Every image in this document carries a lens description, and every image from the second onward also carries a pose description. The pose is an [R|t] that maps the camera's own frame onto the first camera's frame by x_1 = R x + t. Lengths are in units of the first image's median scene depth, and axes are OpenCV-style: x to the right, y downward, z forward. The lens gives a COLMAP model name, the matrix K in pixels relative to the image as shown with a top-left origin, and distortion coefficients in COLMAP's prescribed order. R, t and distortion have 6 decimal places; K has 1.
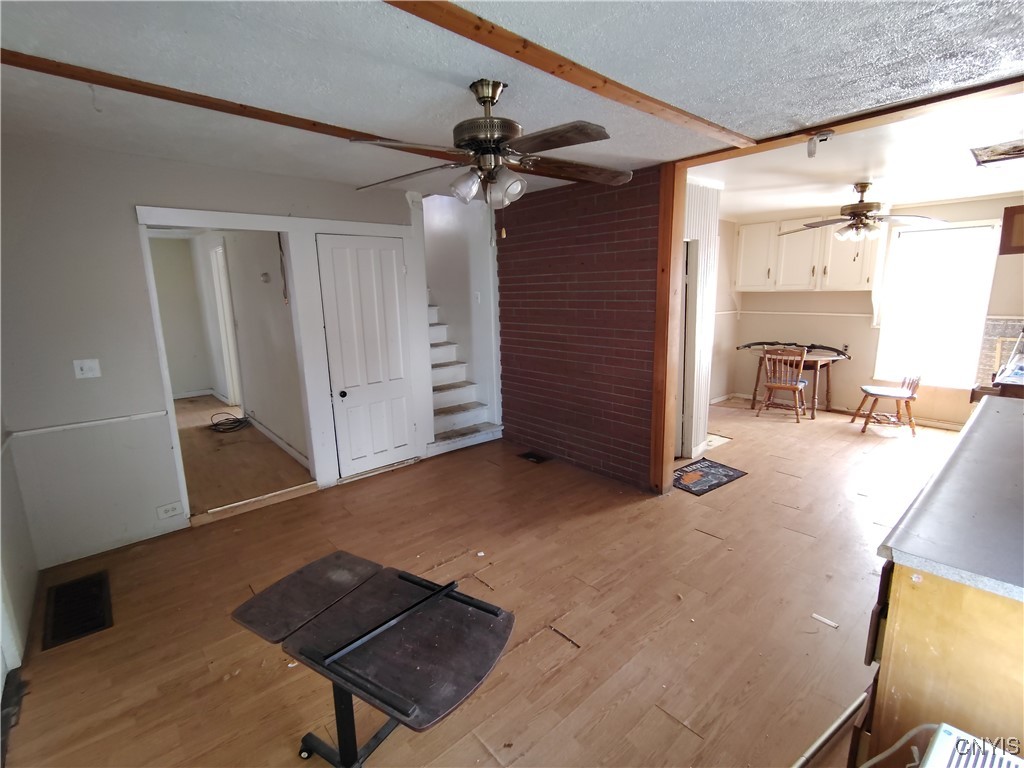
lens RADIAL K [[478.4, 0, 511.8], [0, 478.4, 385.1], [0, 0, 1]] dist [-0.015174, 0.011865]
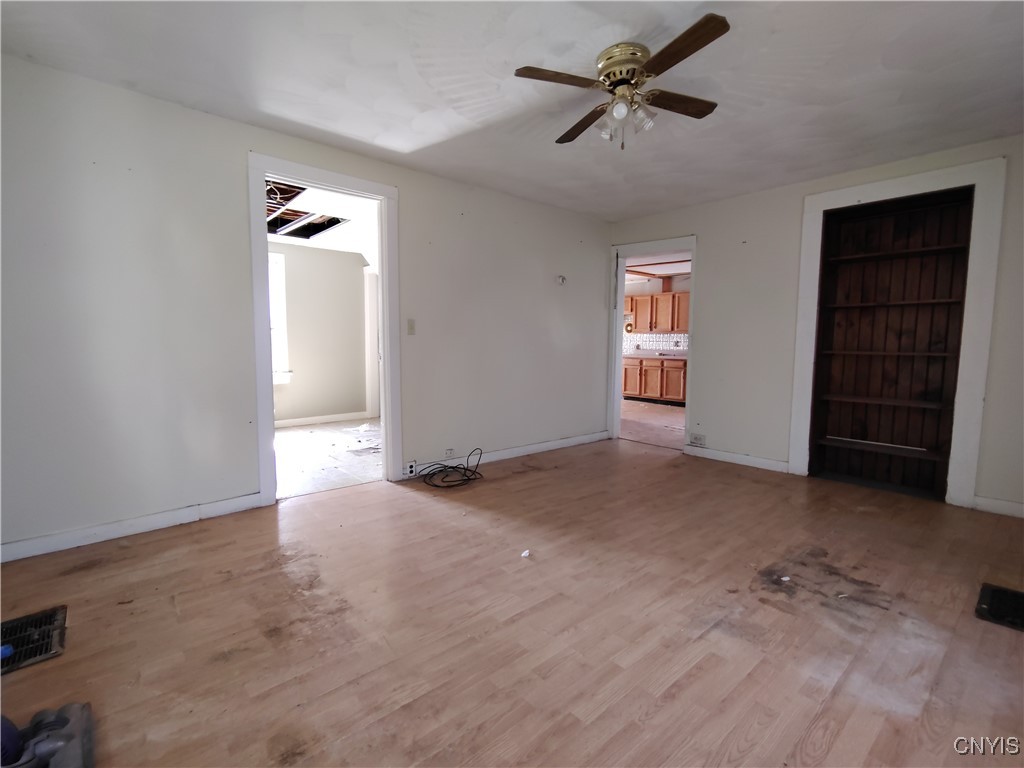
lens RADIAL K [[478.4, 0, 511.8], [0, 478.4, 385.1], [0, 0, 1]] dist [-0.015174, 0.011865]
pose [[0.008582, -0.075046, 0.997143, -1.362715], [0.180183, 0.980974, 0.072279, -0.078897], [-0.983596, 0.179048, 0.021941, 0.965569]]
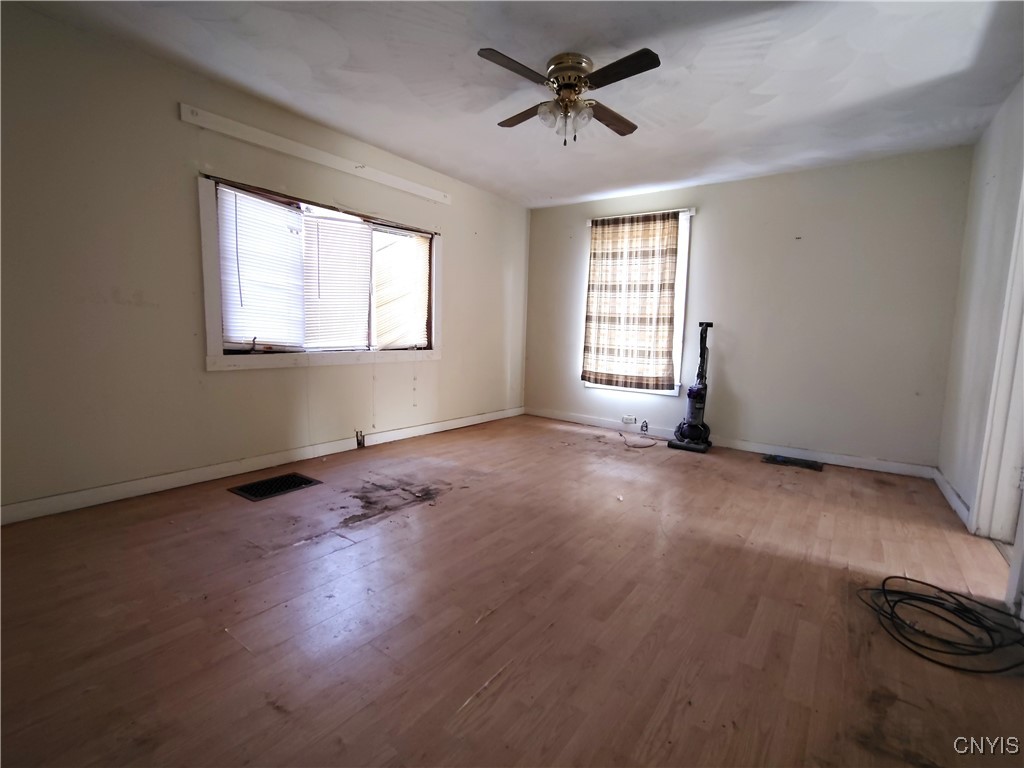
lens RADIAL K [[474.5, 0, 511.8], [0, 474.5, 382.2], [0, 0, 1]] dist [-0.000642, -0.000136]
pose [[0.222809, 0.119869, -0.967465, -0.429827], [-0.213429, 0.974334, 0.071567, -0.024792], [0.951212, 0.190540, 0.242674, 0.715265]]
